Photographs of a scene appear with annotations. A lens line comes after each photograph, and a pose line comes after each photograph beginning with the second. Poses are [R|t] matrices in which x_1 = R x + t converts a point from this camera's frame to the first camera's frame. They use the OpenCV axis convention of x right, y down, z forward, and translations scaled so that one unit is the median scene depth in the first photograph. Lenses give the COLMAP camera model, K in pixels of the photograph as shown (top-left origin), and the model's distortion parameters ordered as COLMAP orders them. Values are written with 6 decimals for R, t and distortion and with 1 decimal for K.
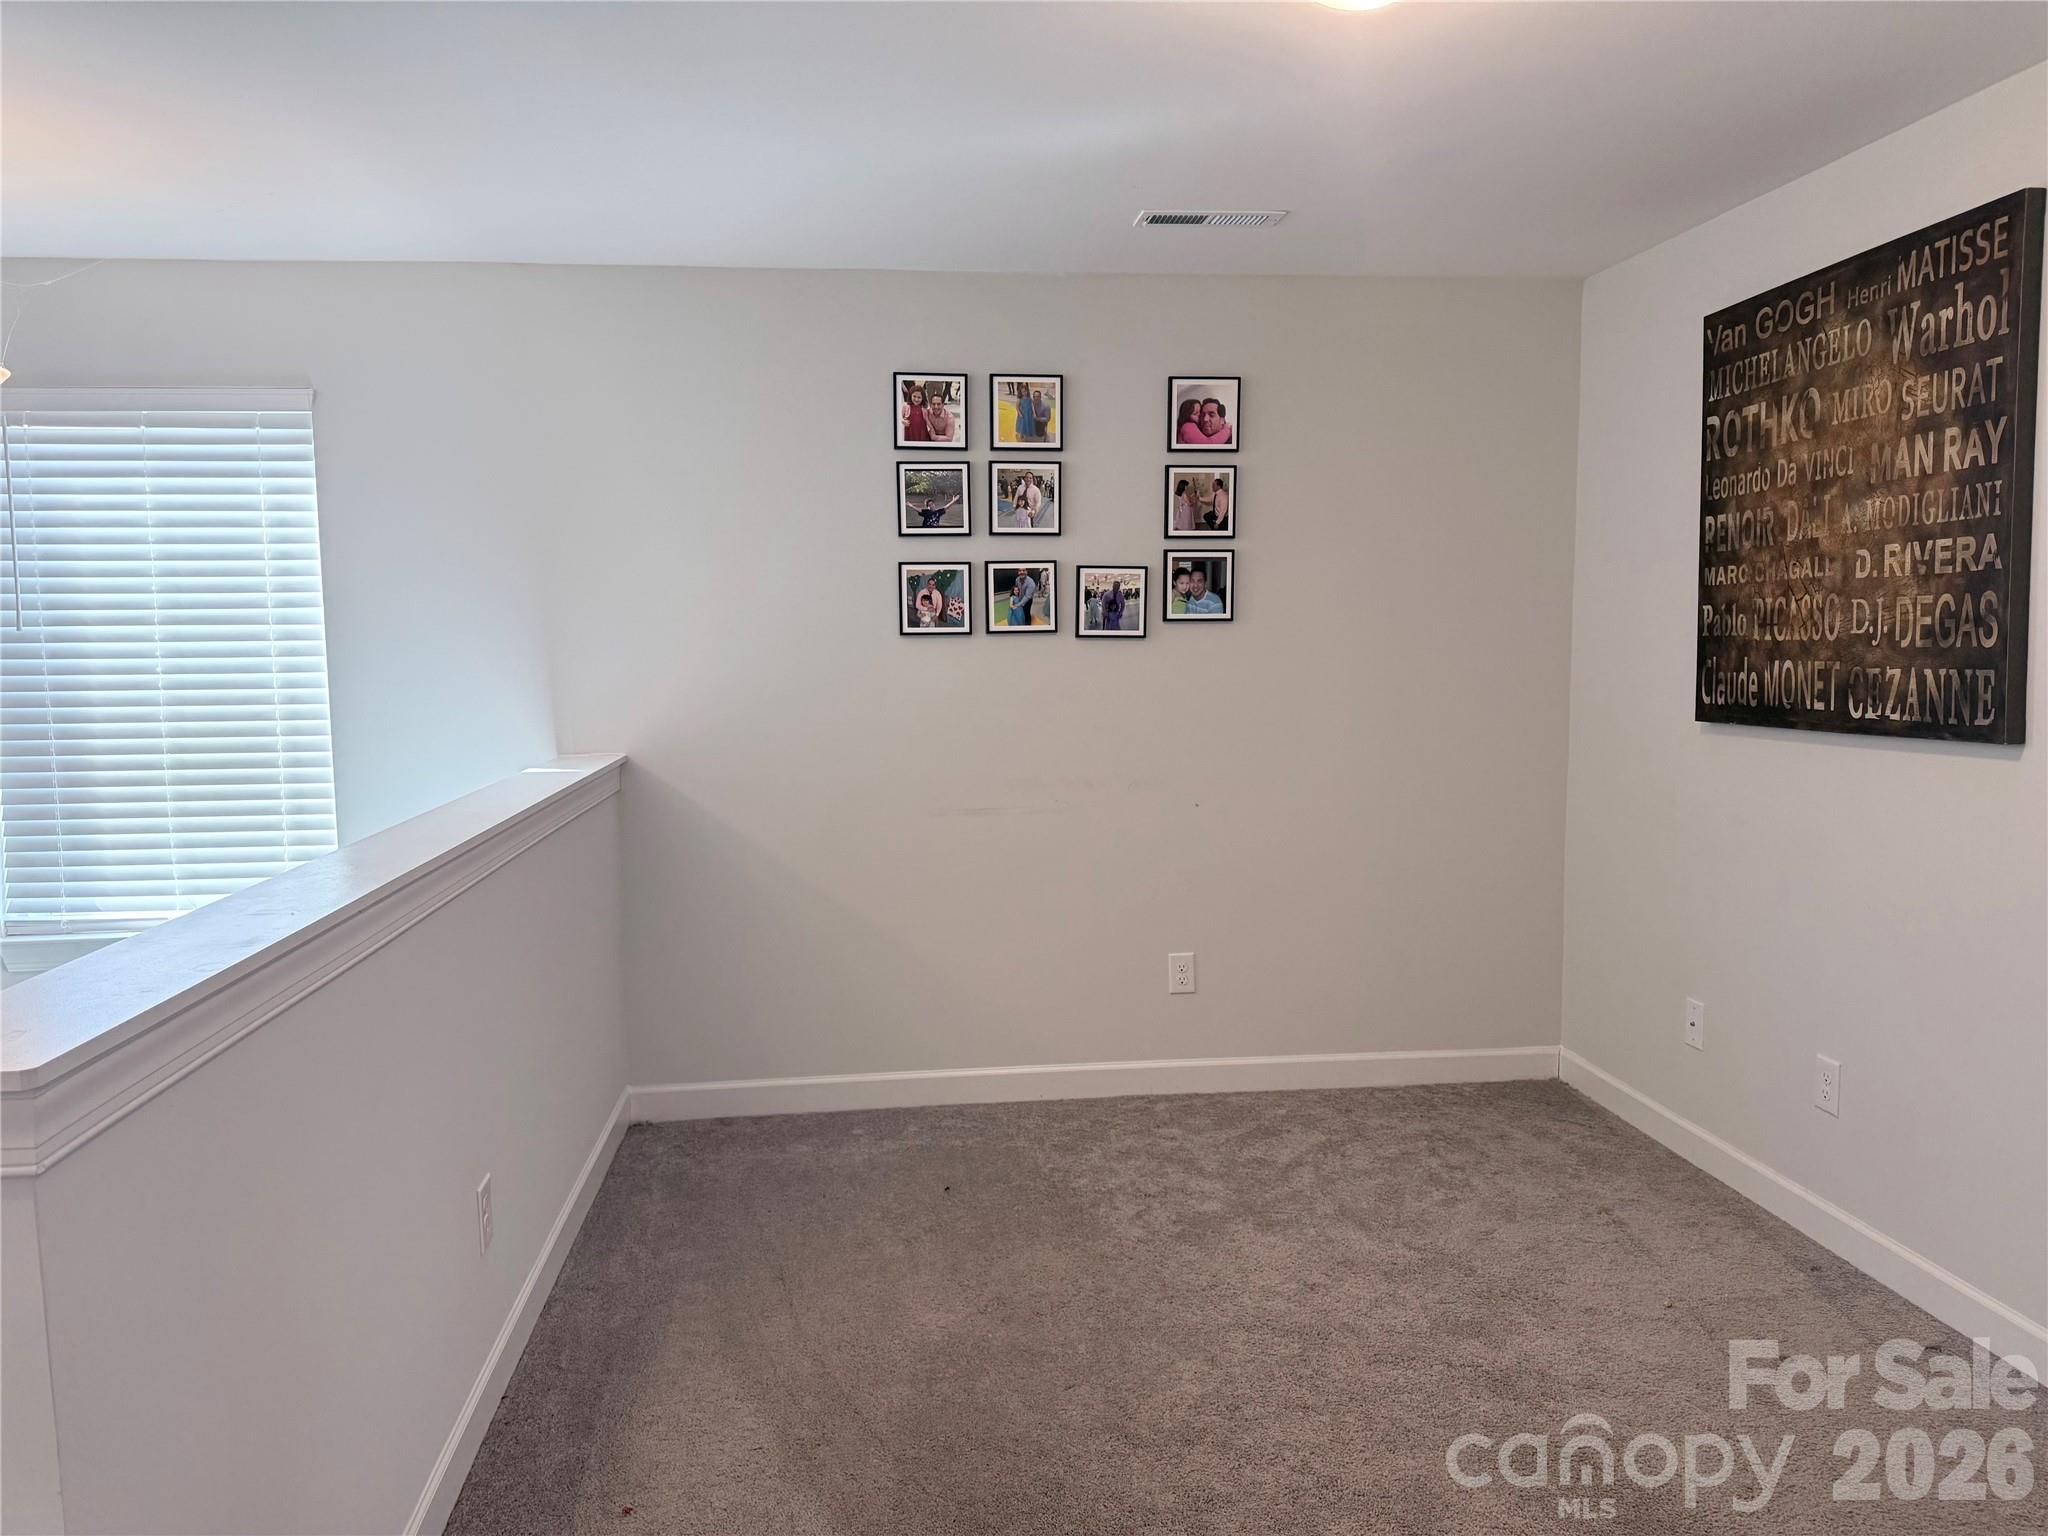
lens RADIAL K [[1440.6, 0, 1016.1], [0, 1440.6, 748.0], [0, 0, 1]] dist [0.030697, -0.041779]
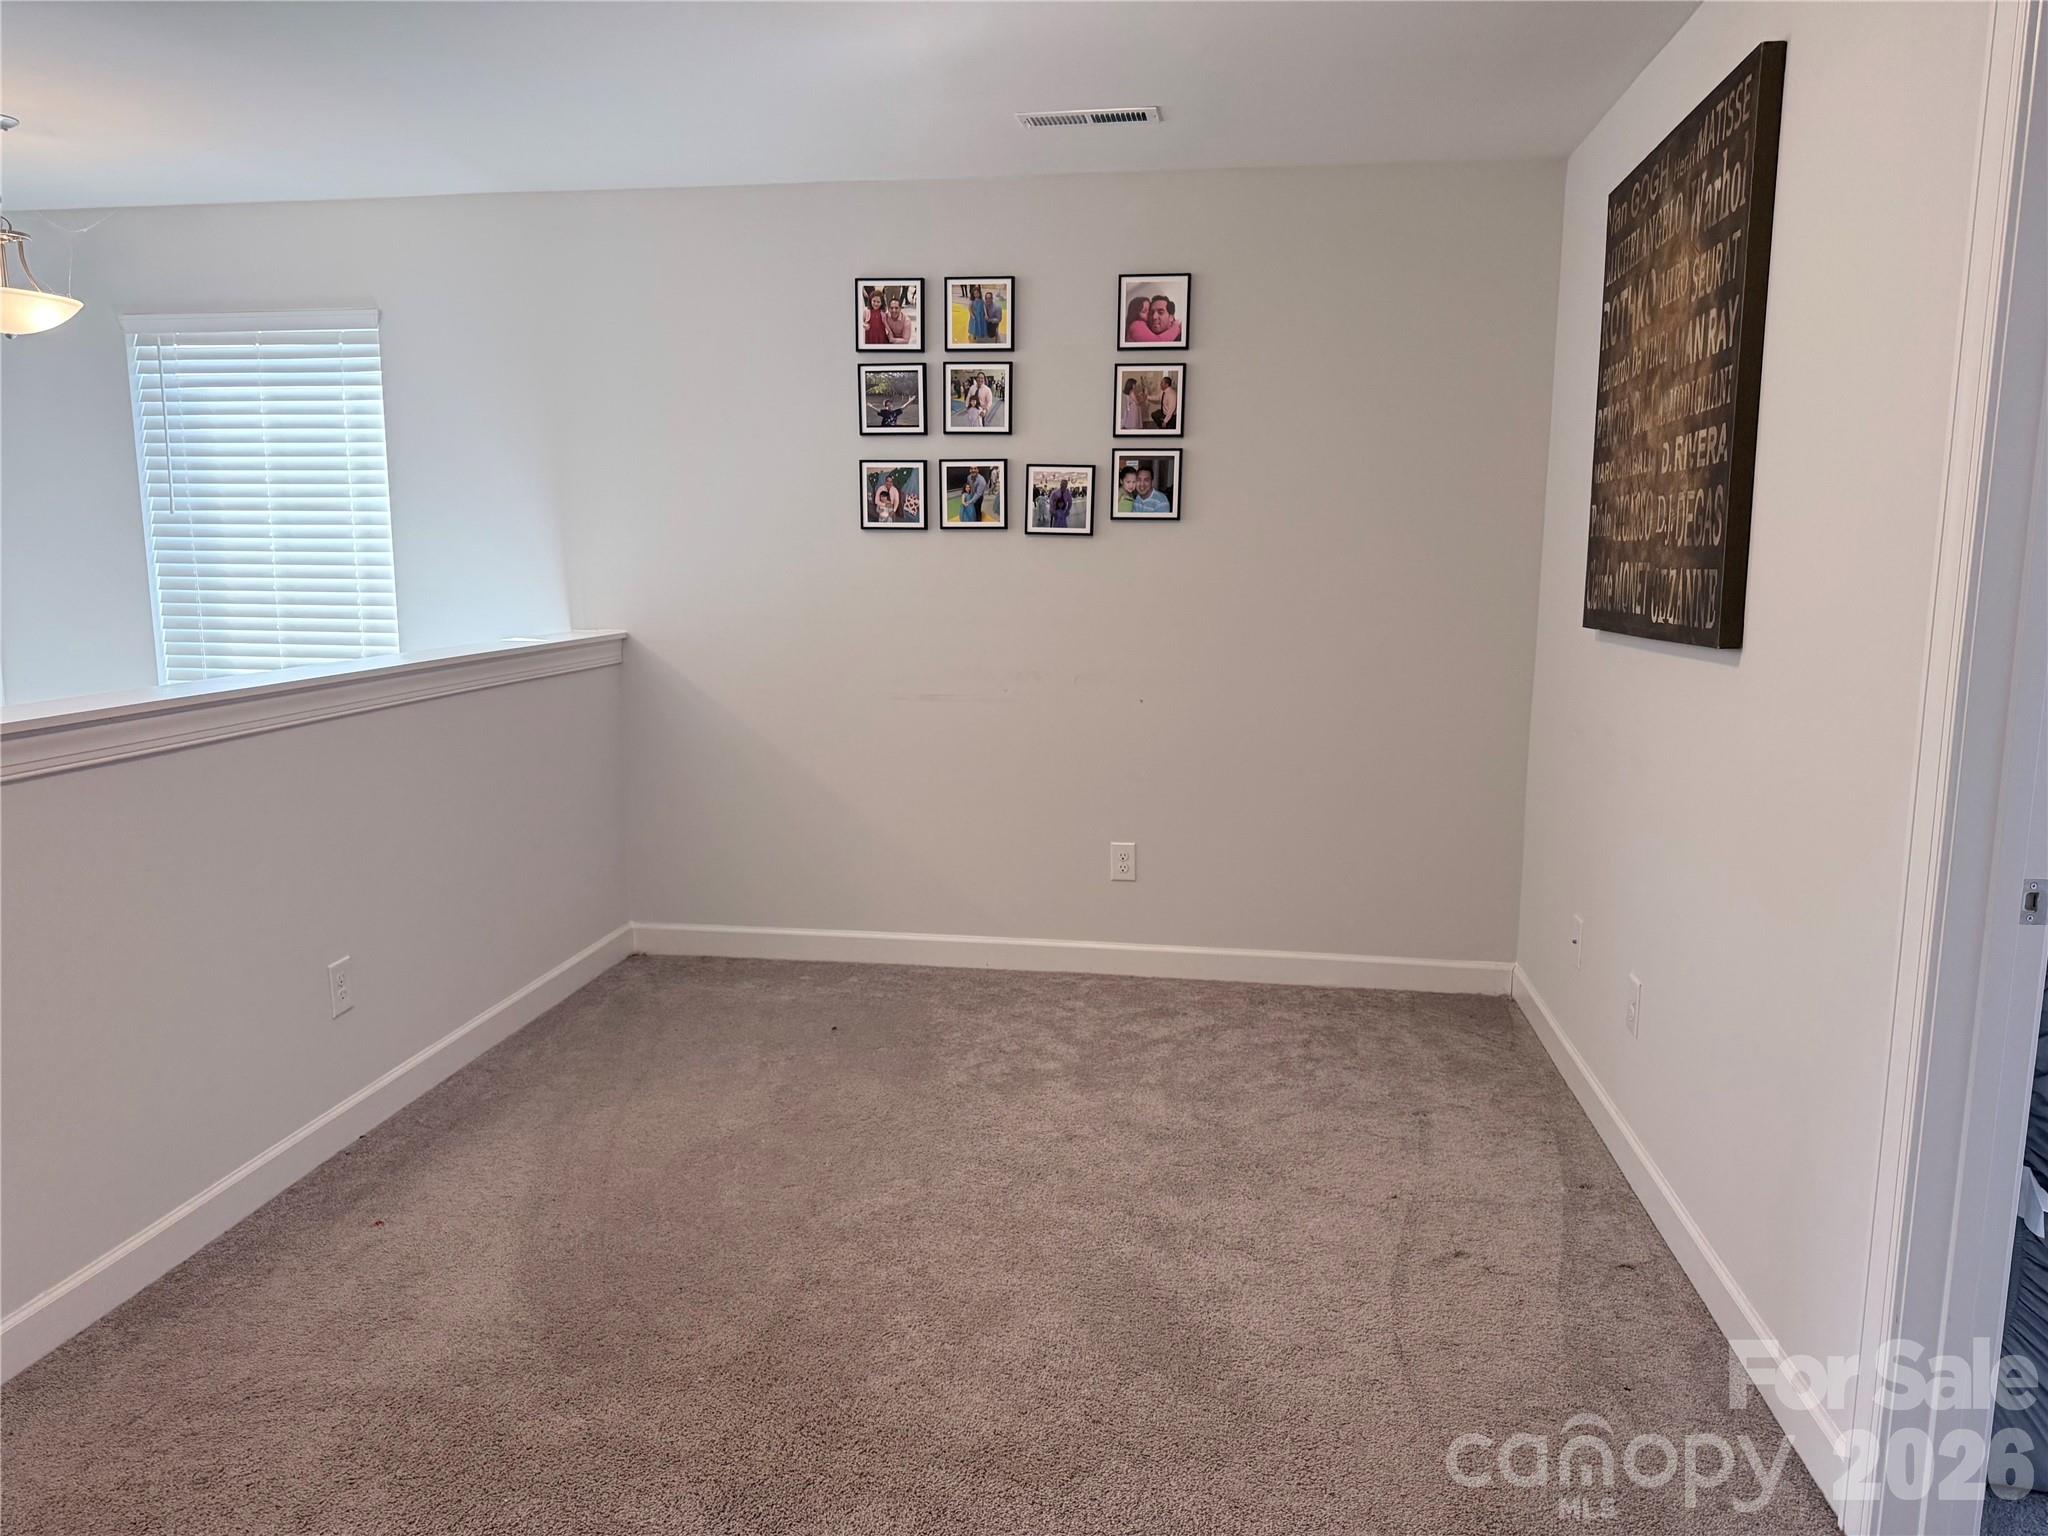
lens RADIAL K [[1440.6, 0, 1023.2], [0, 1440.6, 775.2], [0, 0, 1]] dist [0.030697, -0.041779]
pose [[0.966597, 0.056327, -0.250035, 0.317348], [-0.036749, 0.995930, 0.082294, 0.011789], [0.253653, -0.070357, 0.964733, -0.021262]]
